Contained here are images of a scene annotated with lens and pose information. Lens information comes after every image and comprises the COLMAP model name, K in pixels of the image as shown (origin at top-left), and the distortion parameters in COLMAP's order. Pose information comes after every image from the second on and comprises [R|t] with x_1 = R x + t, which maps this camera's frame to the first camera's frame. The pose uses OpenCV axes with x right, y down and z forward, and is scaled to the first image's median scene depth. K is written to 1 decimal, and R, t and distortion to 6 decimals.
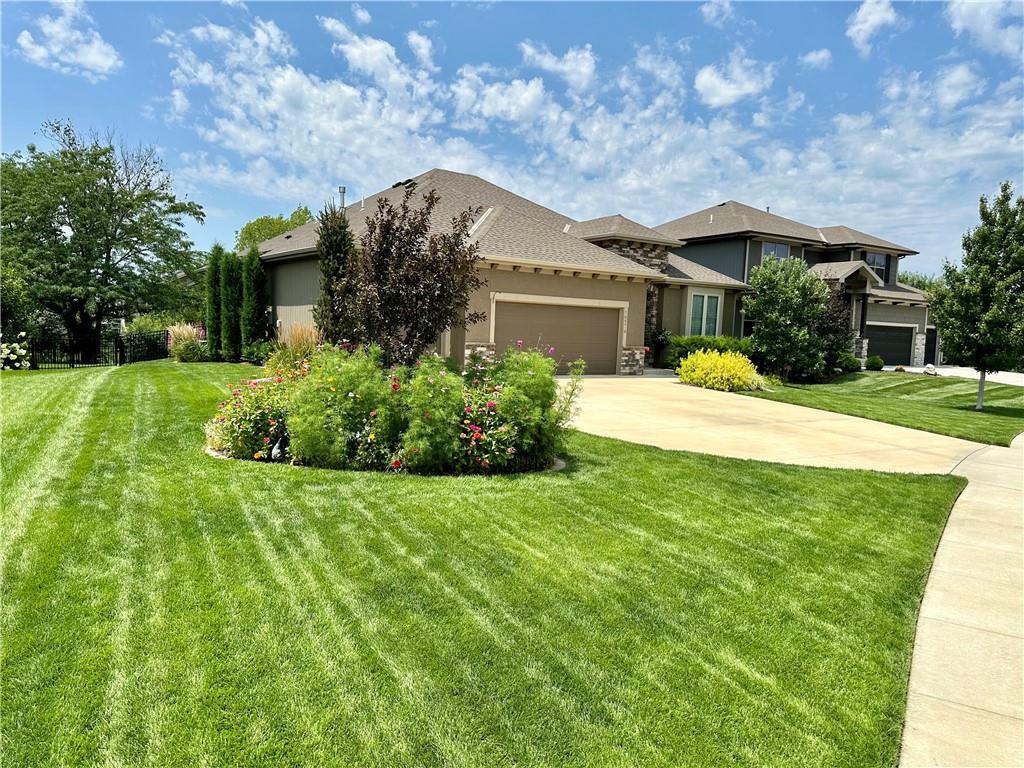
lens RADIAL K [[711.7, 0, 515.2], [0, 711.7, 382.8], [0, 0, 1]] dist [0.125812, -0.199172]
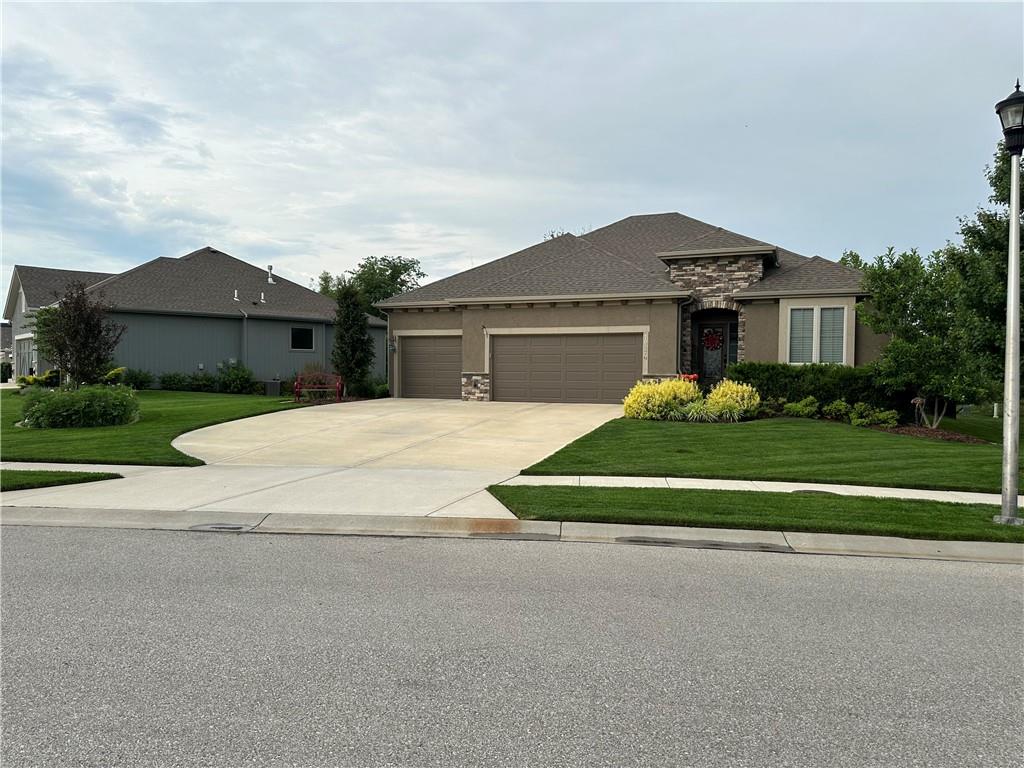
lens RADIAL K [[701.6, 0, 513.6], [0, 701.6, 394.6], [0, 0, 1]] dist [0.145021, -0.256930]
pose [[0.552618, -0.010237, -0.833372, 0.820772], [-0.052297, 0.997528, -0.046932, 0.027226], [0.831793, 0.069518, 0.550716, 0.359860]]
